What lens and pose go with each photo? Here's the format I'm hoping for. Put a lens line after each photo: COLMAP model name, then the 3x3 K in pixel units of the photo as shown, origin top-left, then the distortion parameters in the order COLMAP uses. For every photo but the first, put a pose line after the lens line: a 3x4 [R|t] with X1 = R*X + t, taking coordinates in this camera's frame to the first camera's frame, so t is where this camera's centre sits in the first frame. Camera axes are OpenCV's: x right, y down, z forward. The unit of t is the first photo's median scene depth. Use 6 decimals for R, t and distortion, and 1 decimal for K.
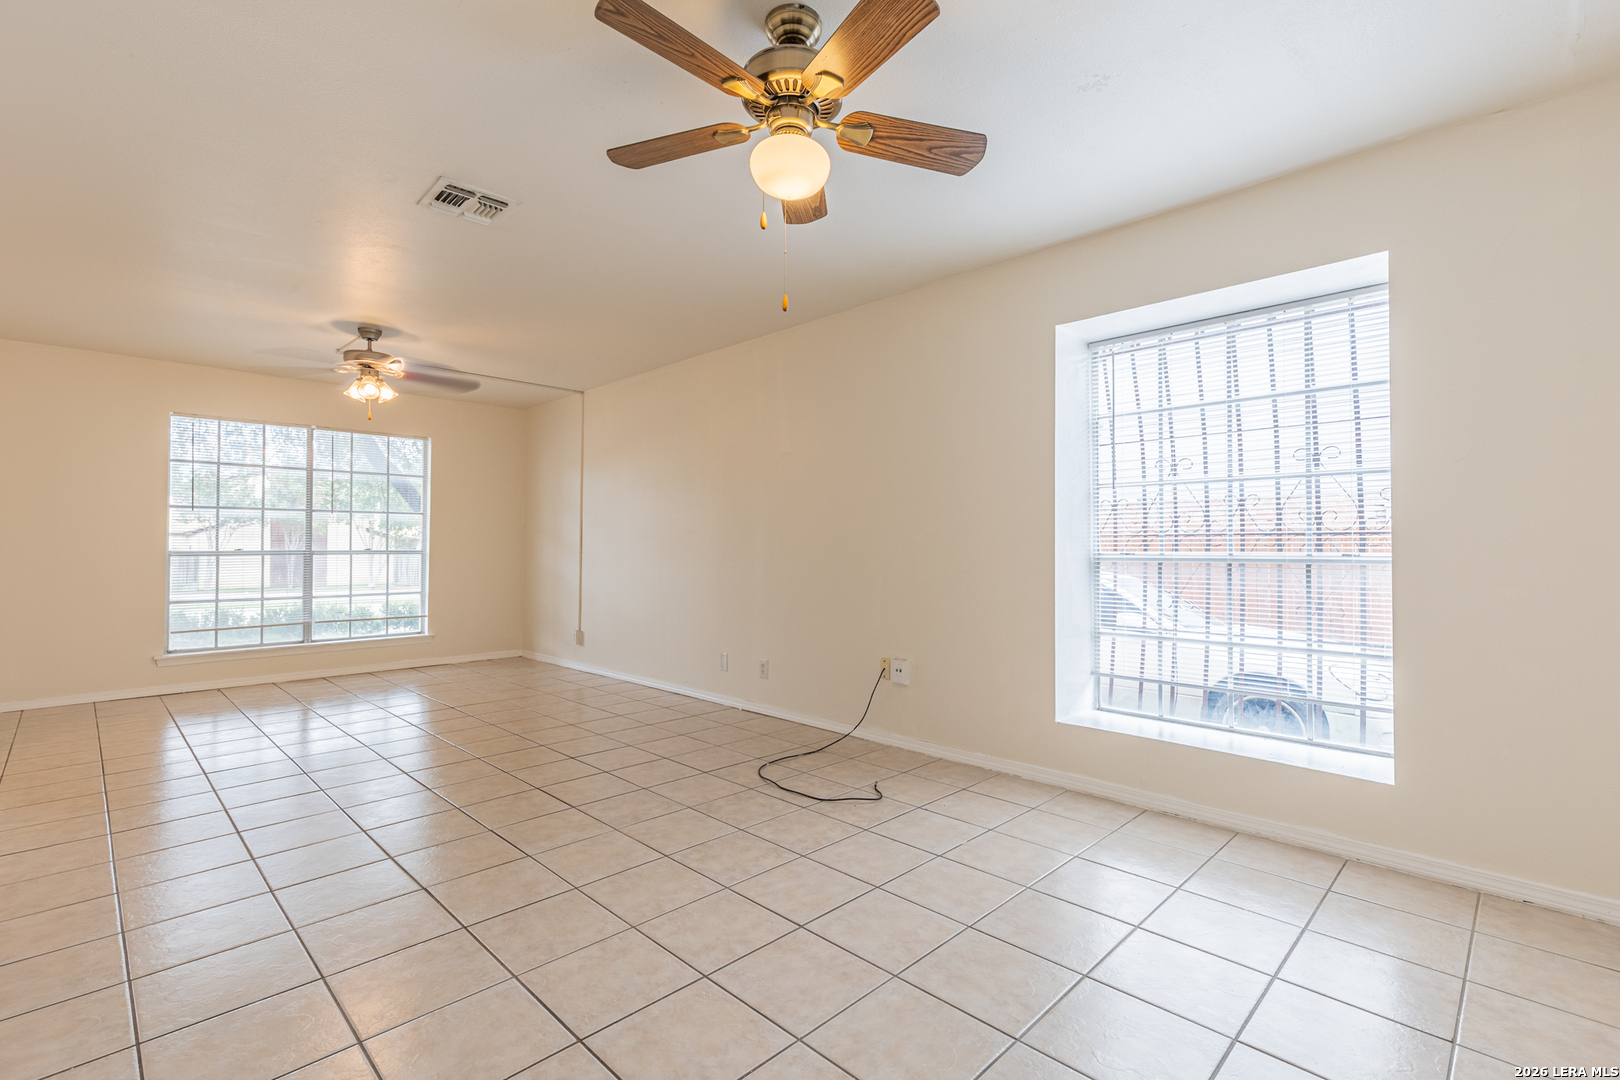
lens RADIAL K [[727.0, 0, 809.2], [0, 727.0, 539.0], [0, 0, 1]] dist [0.008662, -0.002200]
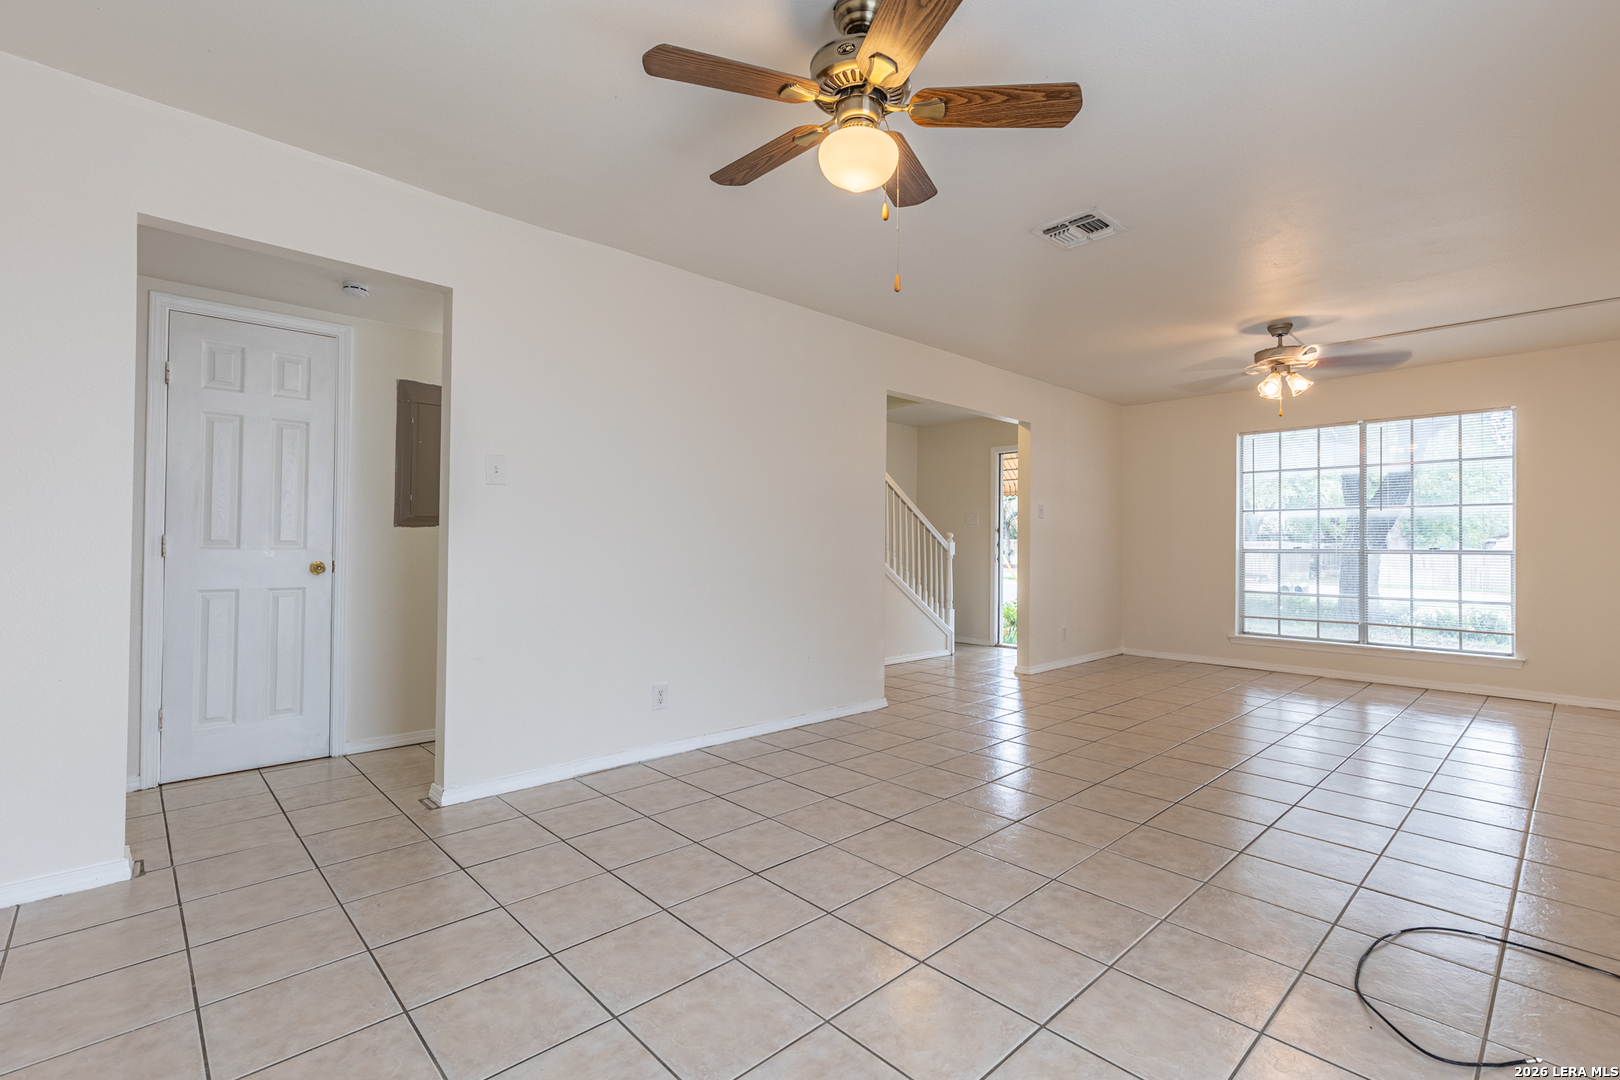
lens RADIAL K [[727.0, 0, 825.3], [0, 727.0, 539.3], [0, 0, 1]] dist [0.008662, -0.002200]
pose [[-0.013368, -0.004905, -0.999899, 0.394737], [0.004506, 0.999978, -0.004966, 0.005436], [0.999900, -0.004572, -0.013345, 0.394564]]
